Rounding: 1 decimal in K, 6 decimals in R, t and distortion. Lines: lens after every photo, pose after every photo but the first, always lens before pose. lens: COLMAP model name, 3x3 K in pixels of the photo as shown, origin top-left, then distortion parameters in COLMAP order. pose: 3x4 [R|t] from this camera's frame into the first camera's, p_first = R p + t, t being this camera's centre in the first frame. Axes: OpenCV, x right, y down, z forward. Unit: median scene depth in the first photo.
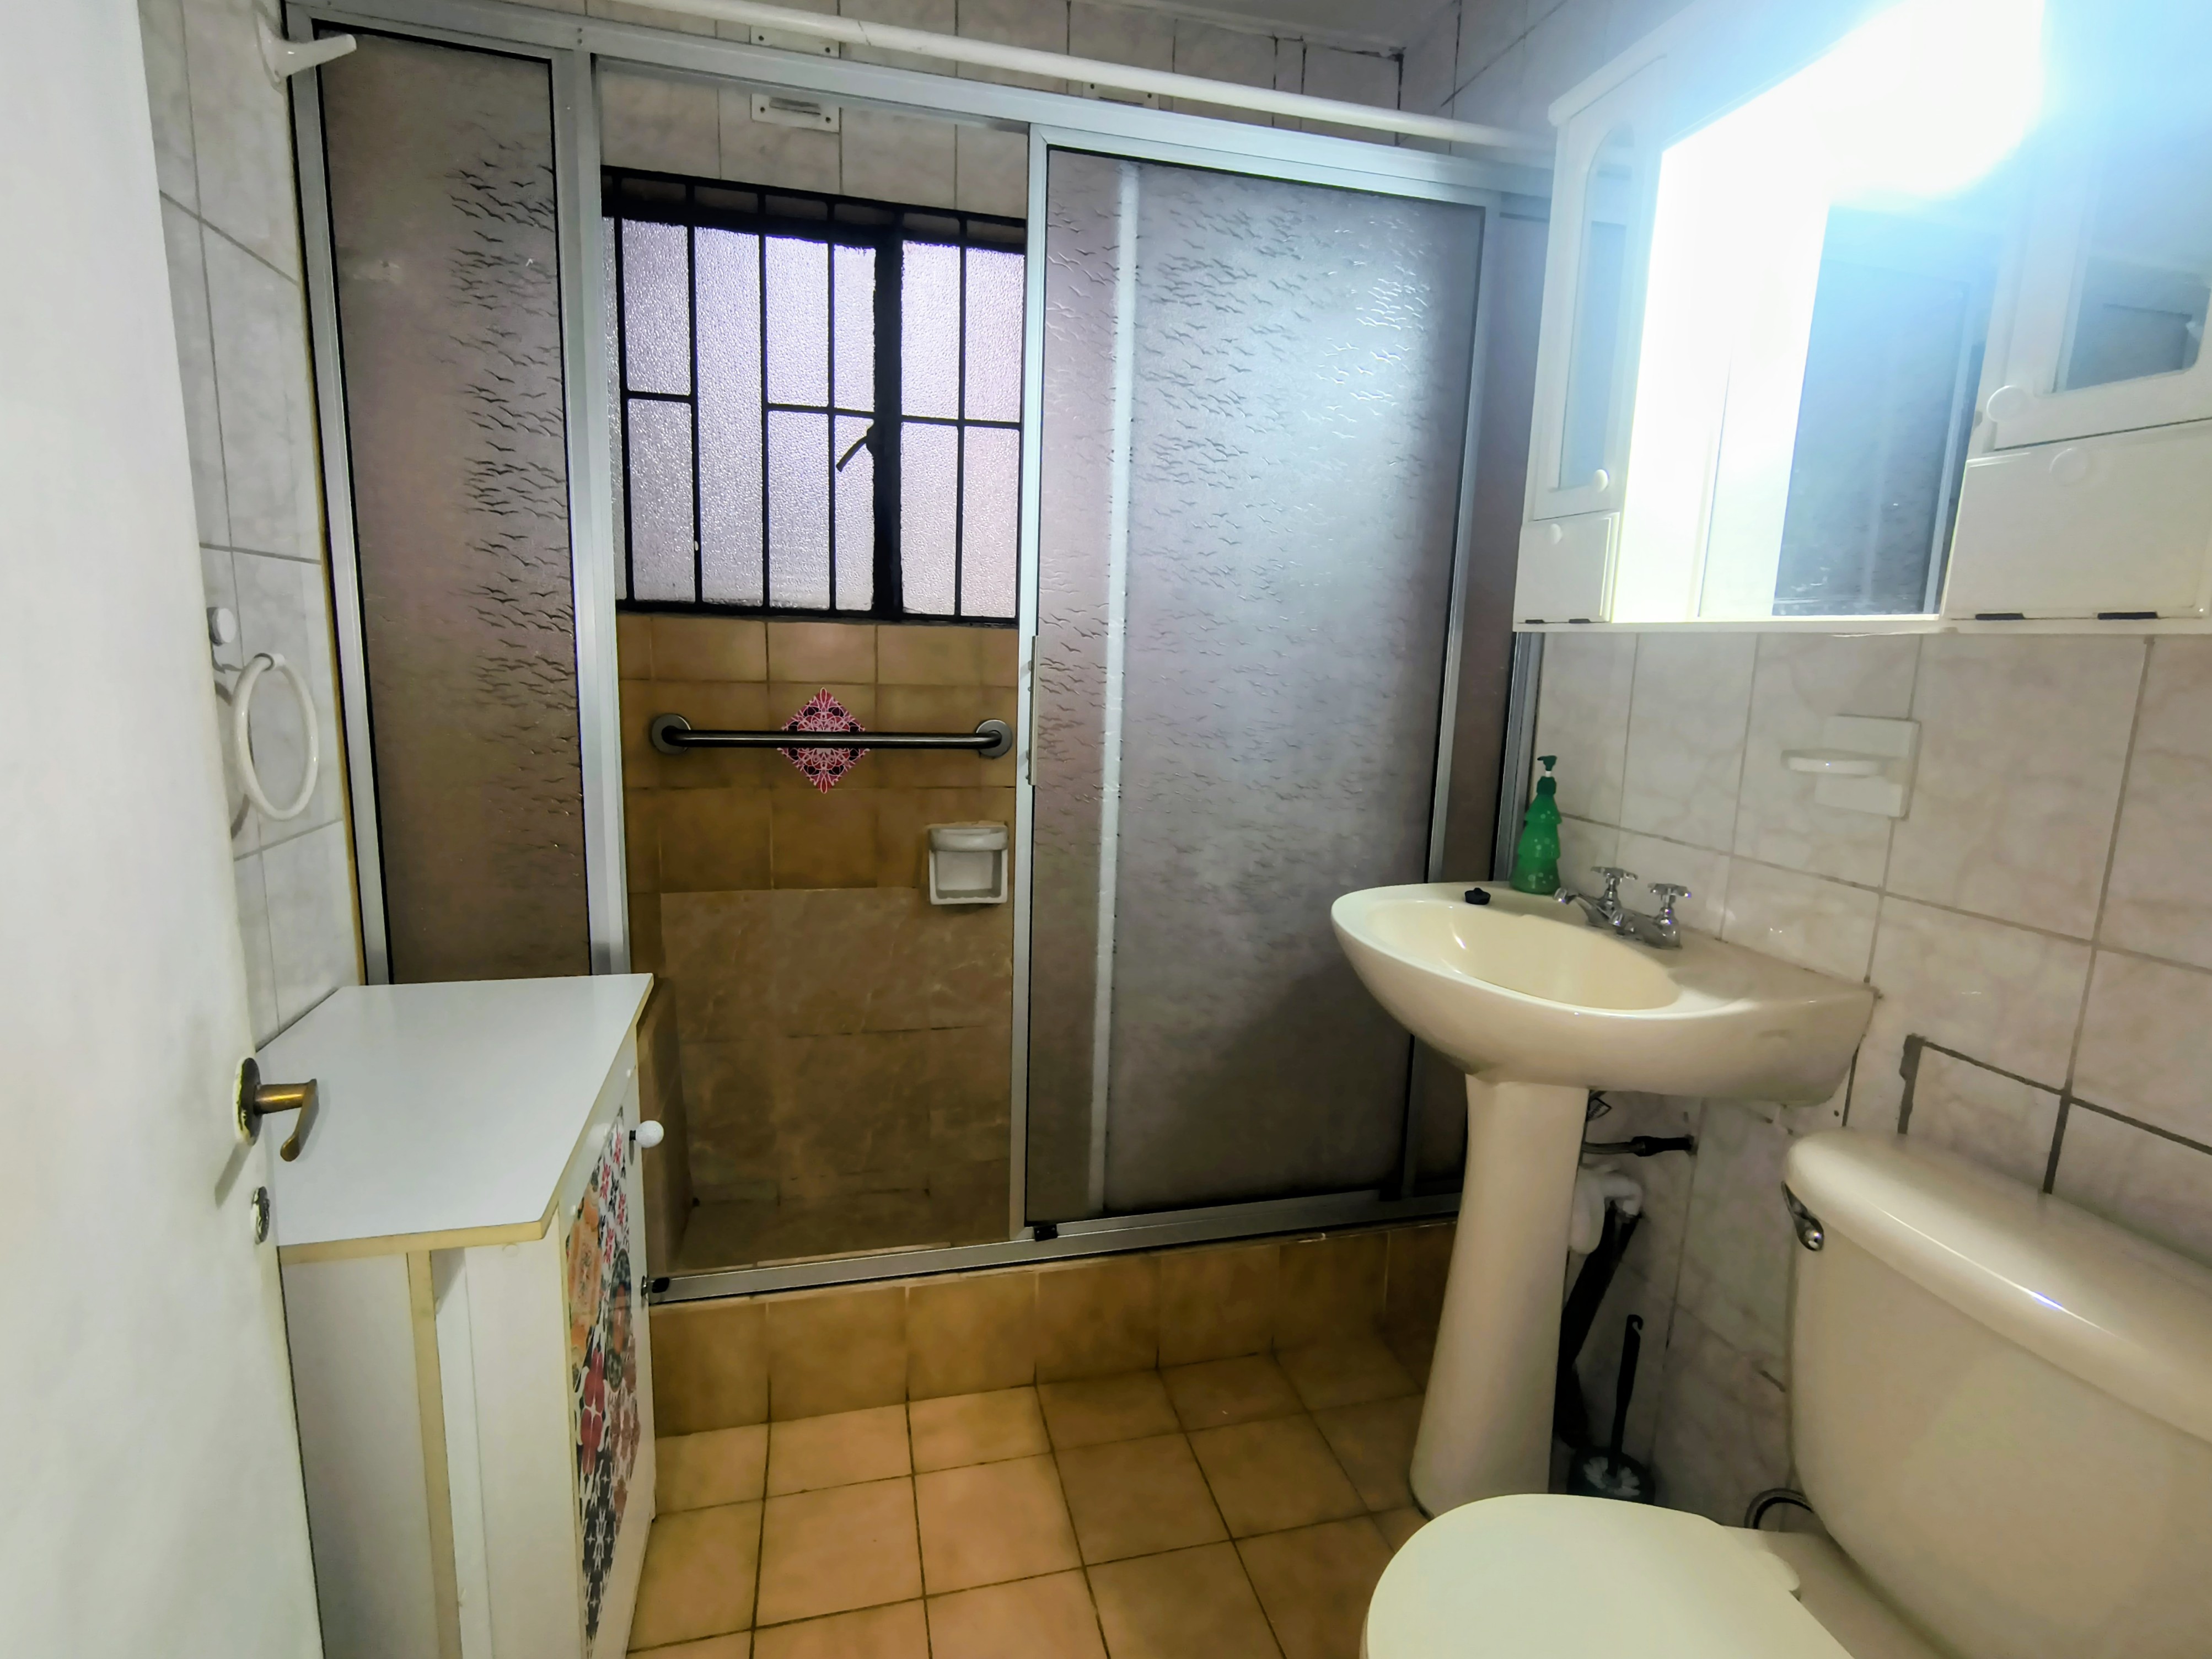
lens RADIAL K [[1034.4, 0, 1104.6], [0, 1034.4, 823.8], [0, 0, 1]] dist [-0.006522, 0.002094]
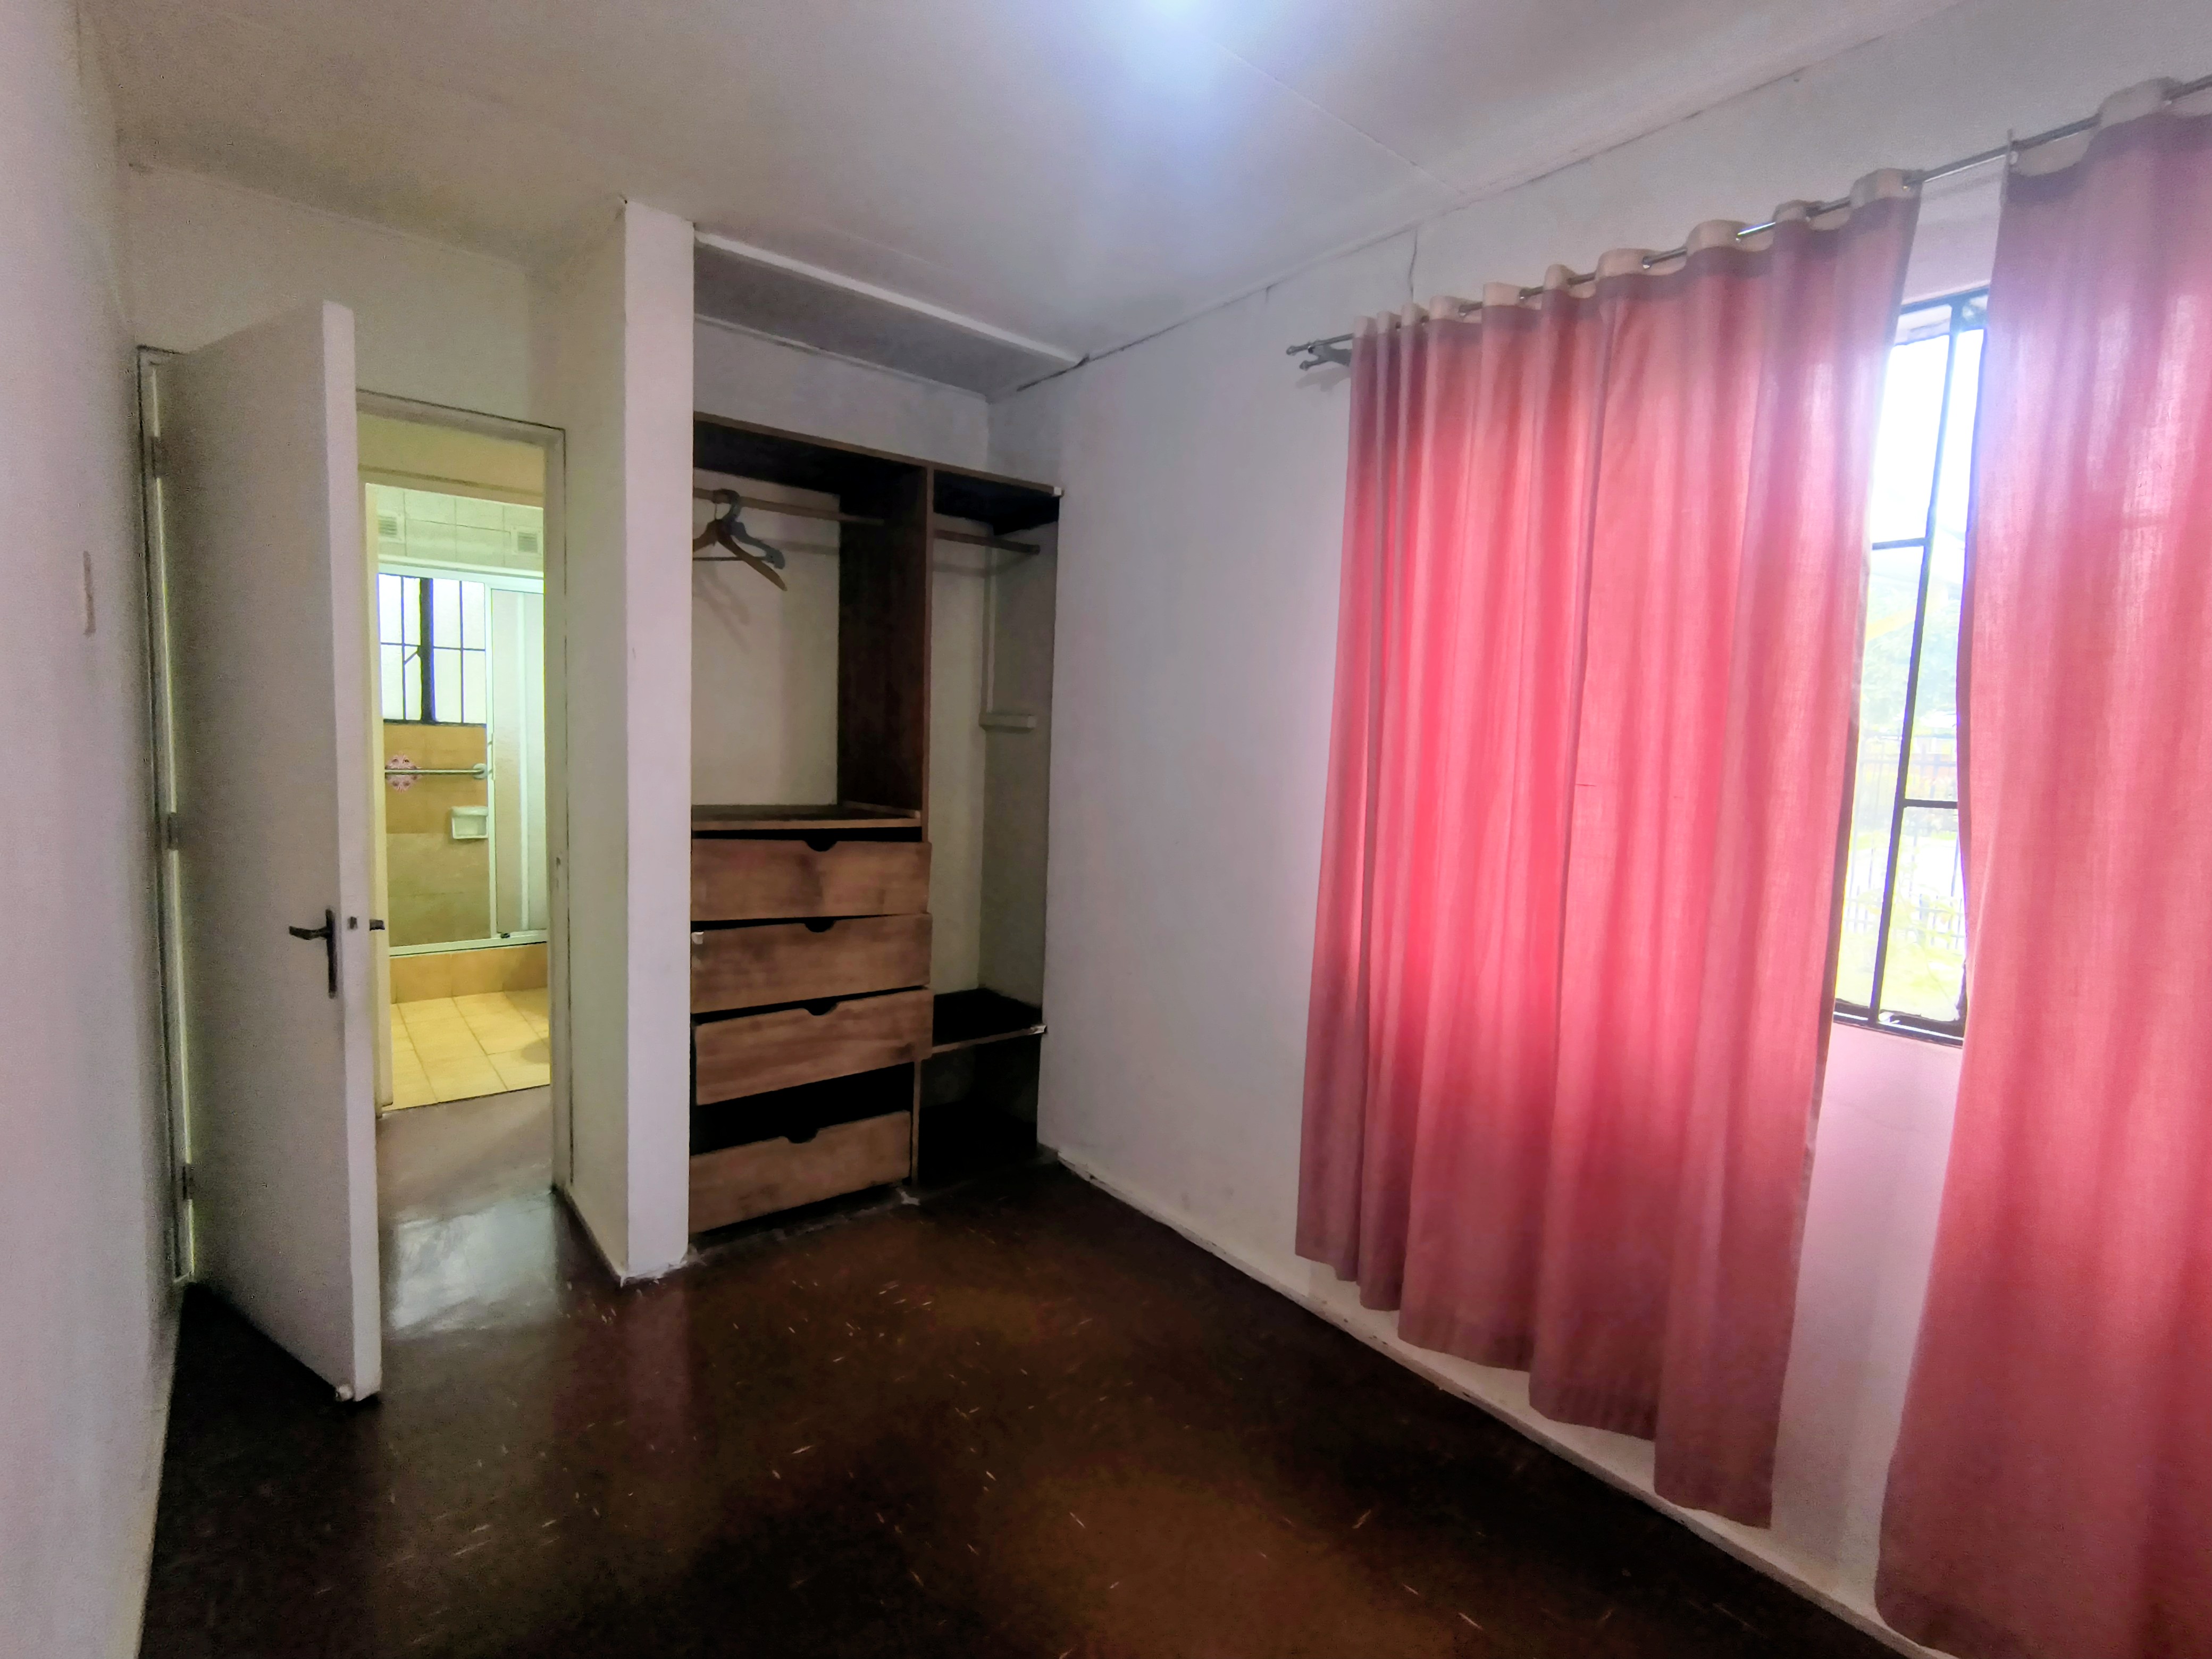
lens RADIAL K [[1034.4, 0, 1104.6], [0, 1034.4, 823.8], [0, 0, 1]] dist [-0.006522, 0.002094]
pose [[0.908262, -0.038431, 0.416634, 0.225484], [0.077643, 0.993958, -0.077578, 0.363993], [-0.411136, 0.102810, 0.905758, -1.917536]]
